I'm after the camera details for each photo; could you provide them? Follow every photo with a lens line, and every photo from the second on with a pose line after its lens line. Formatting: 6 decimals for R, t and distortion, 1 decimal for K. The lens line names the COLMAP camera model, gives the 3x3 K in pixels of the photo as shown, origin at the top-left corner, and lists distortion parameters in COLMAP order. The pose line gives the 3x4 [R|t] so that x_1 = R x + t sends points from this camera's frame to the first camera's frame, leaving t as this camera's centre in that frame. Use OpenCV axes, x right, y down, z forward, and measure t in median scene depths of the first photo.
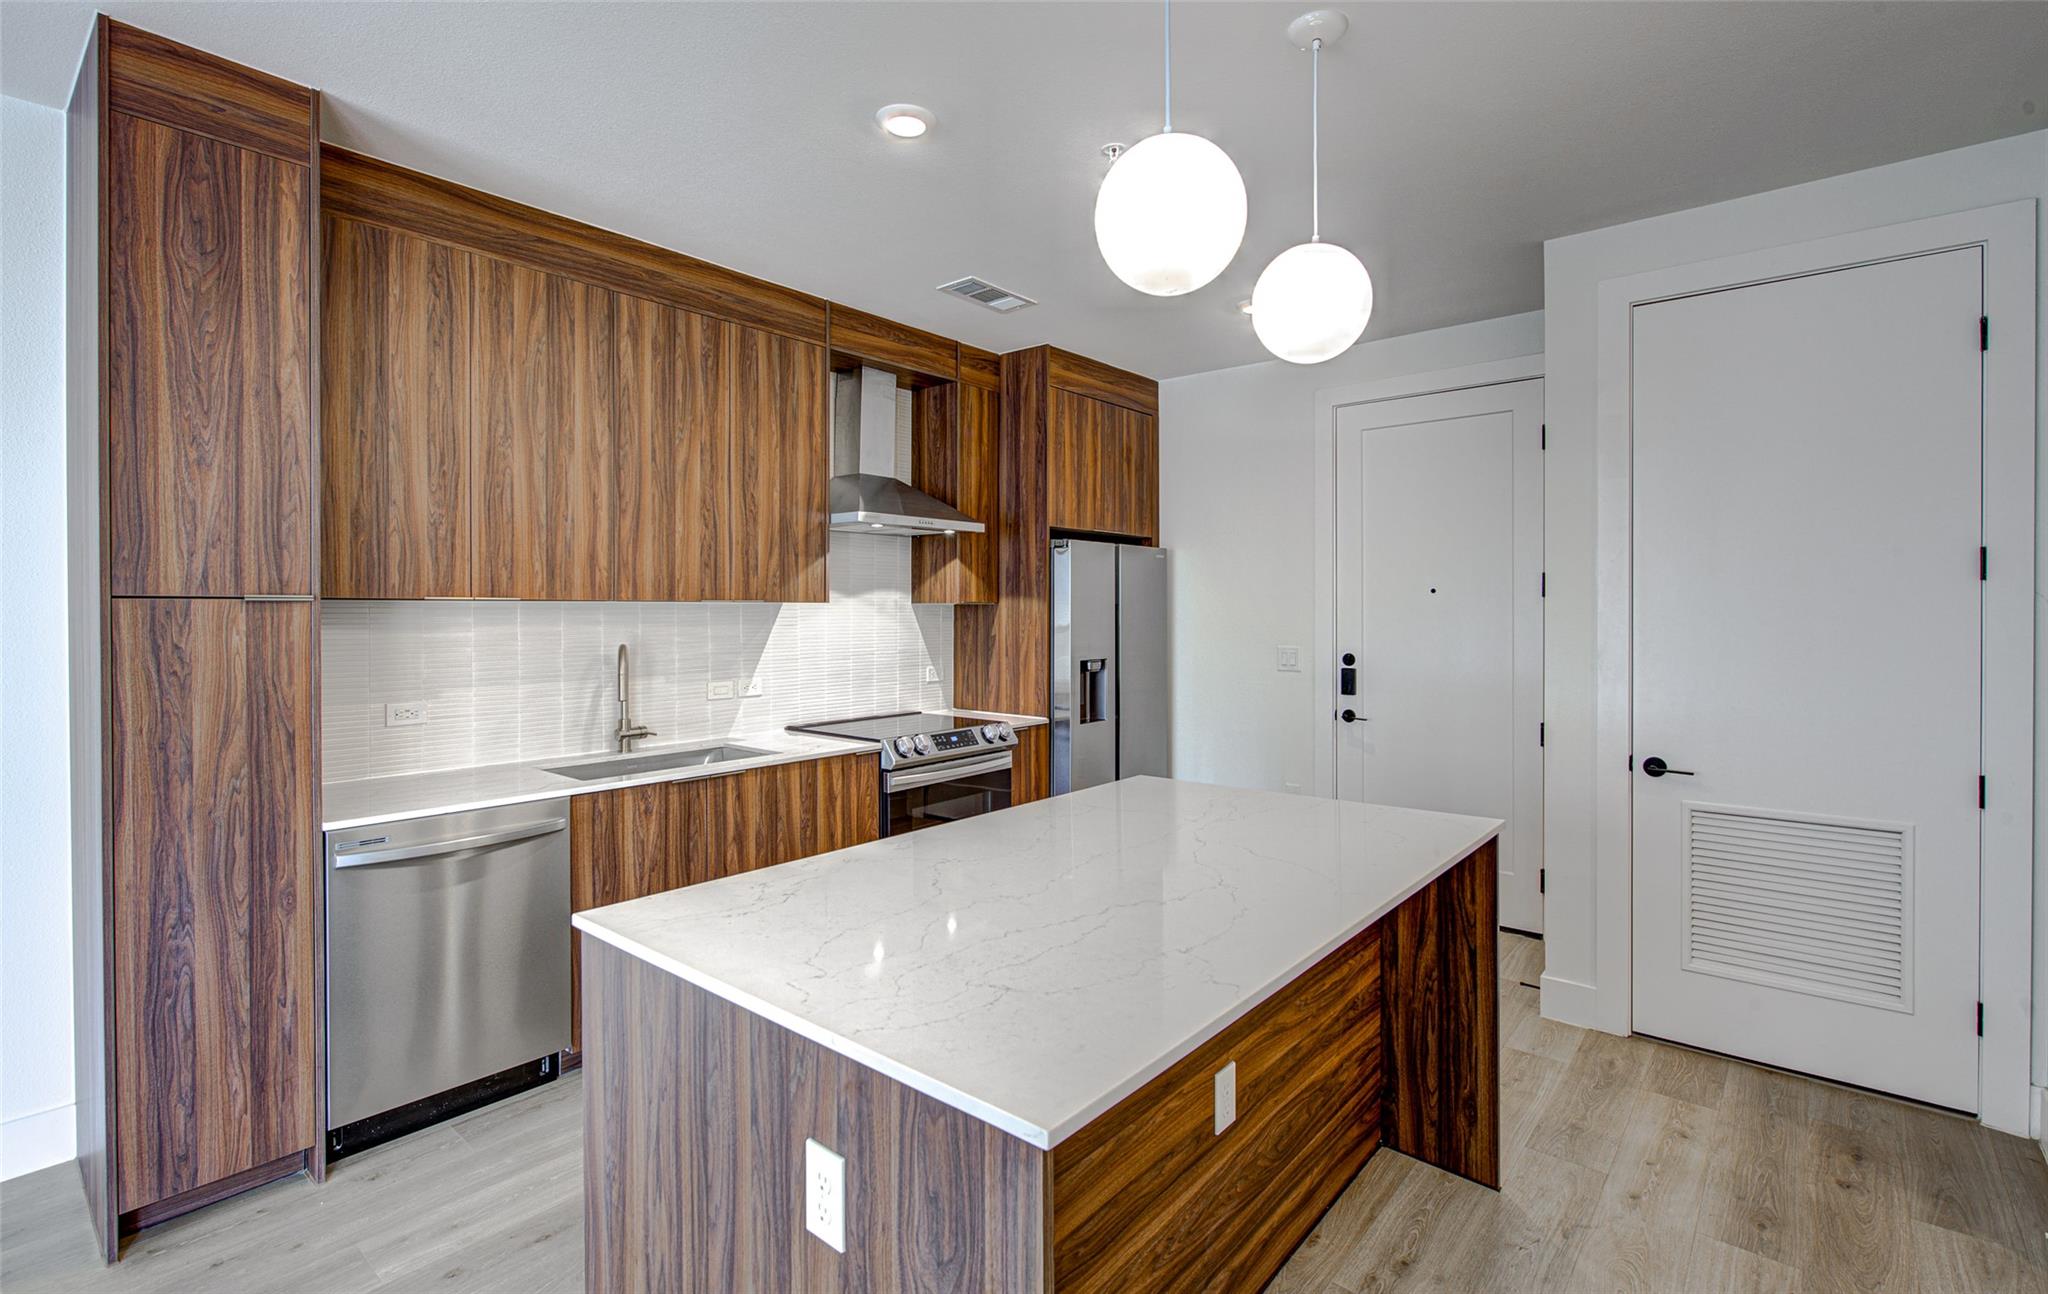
lens RADIAL K [[925.7, 0, 1027.1], [0, 925.7, 614.3], [0, 0, 1]] dist [0.001368, -0.000211]
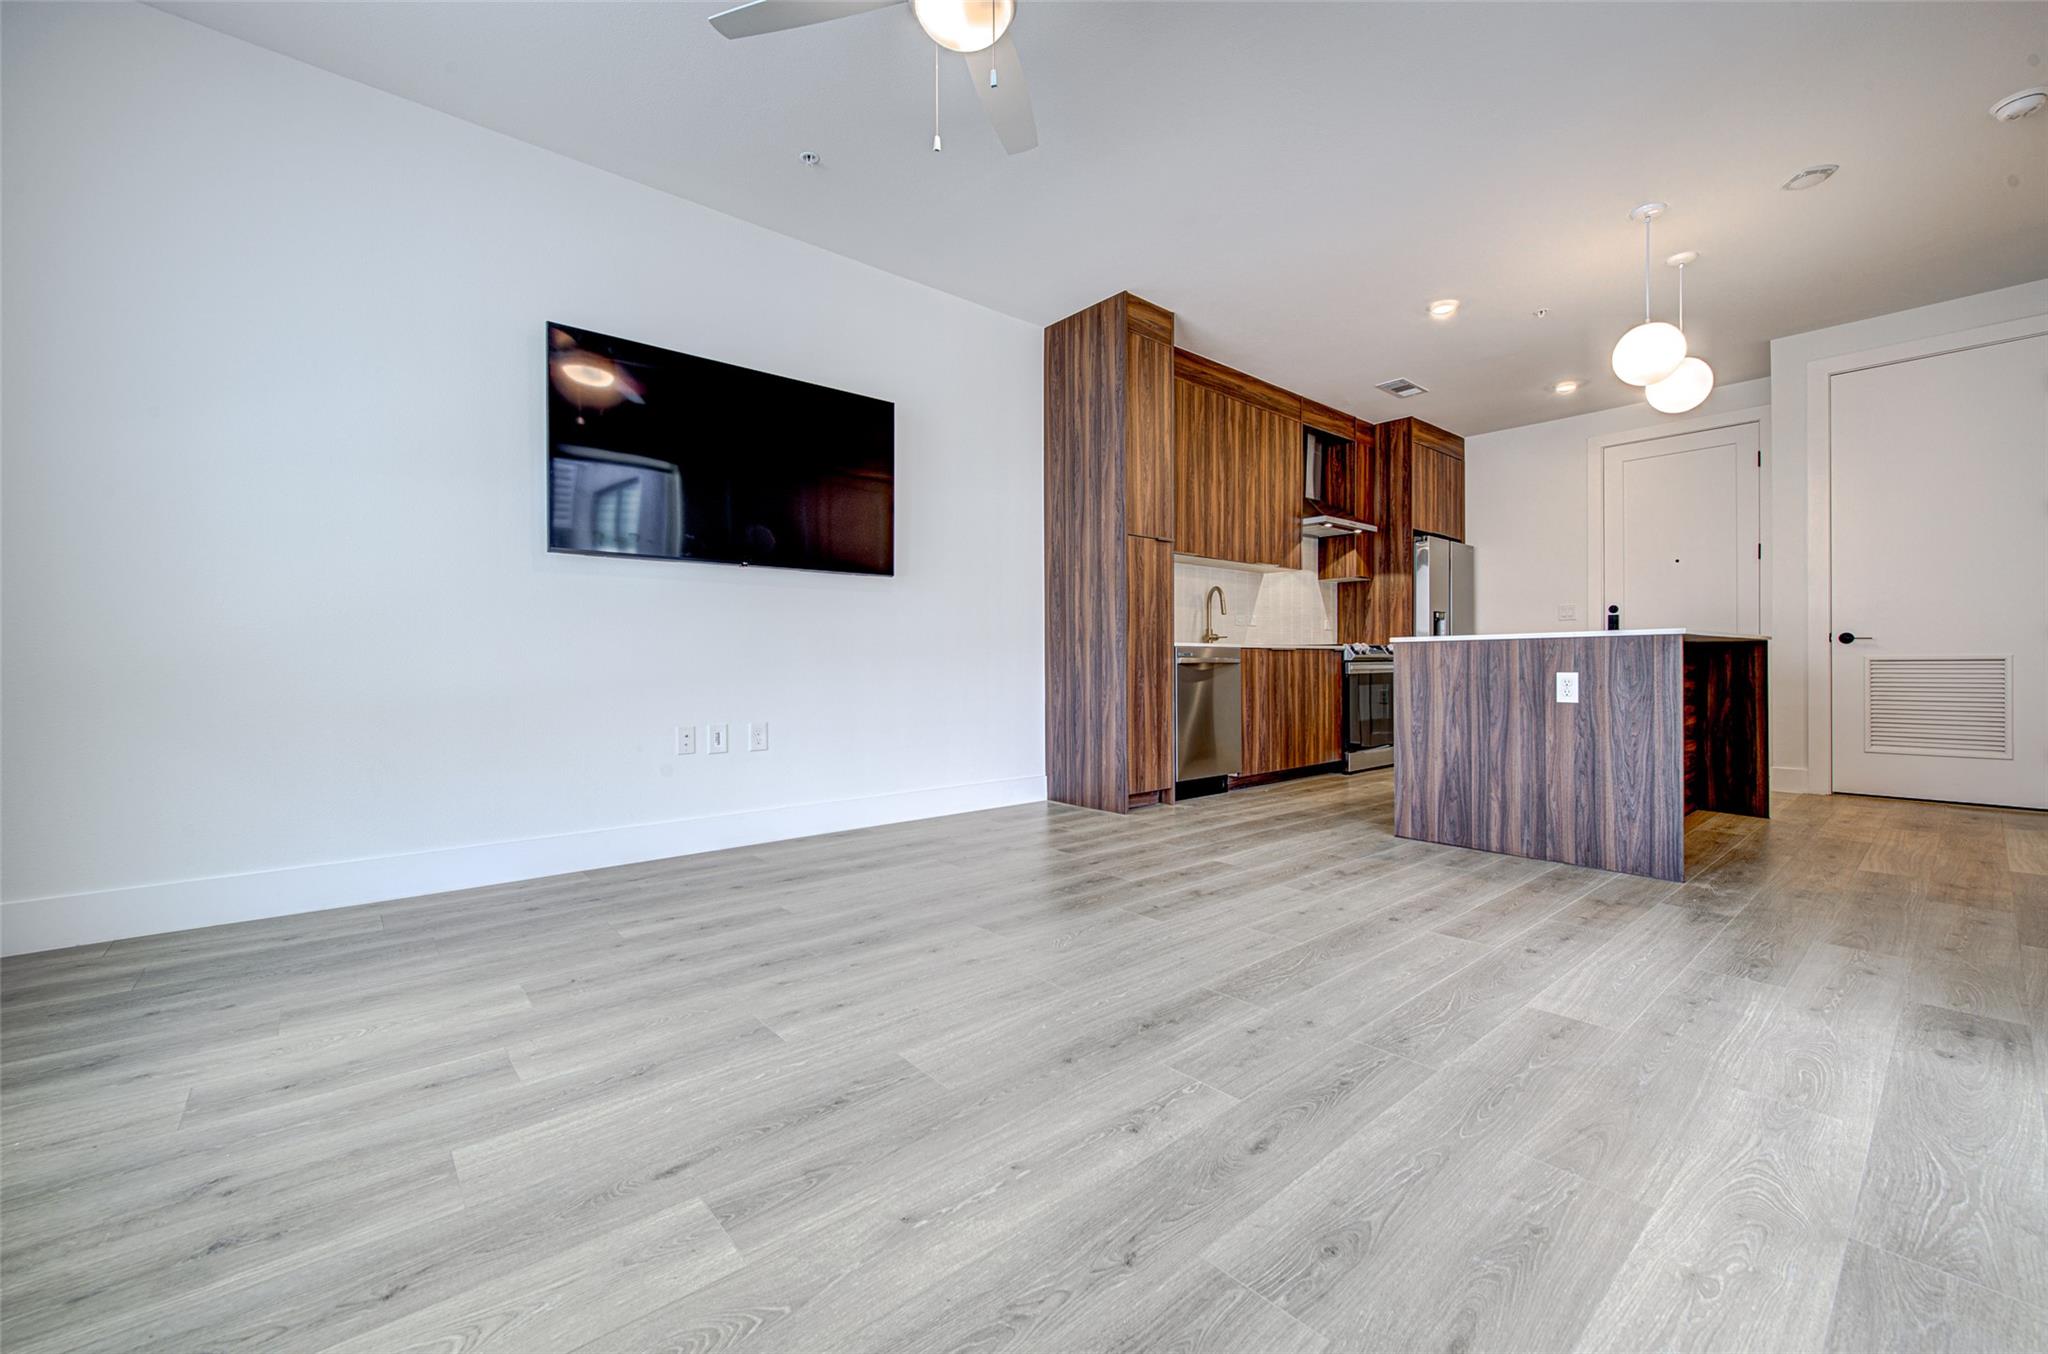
lens RADIAL K [[835.7, 0, 1025.8], [0, 835.7, 672.6], [0, 0, 1]] dist [0.000446, -0.000738]
pose [[0.989514, -0.003739, -0.144392, -0.542261], [0.003188, 0.999987, -0.004051, 0.200380], [0.144405, 0.003548, 0.989512, -0.677423]]
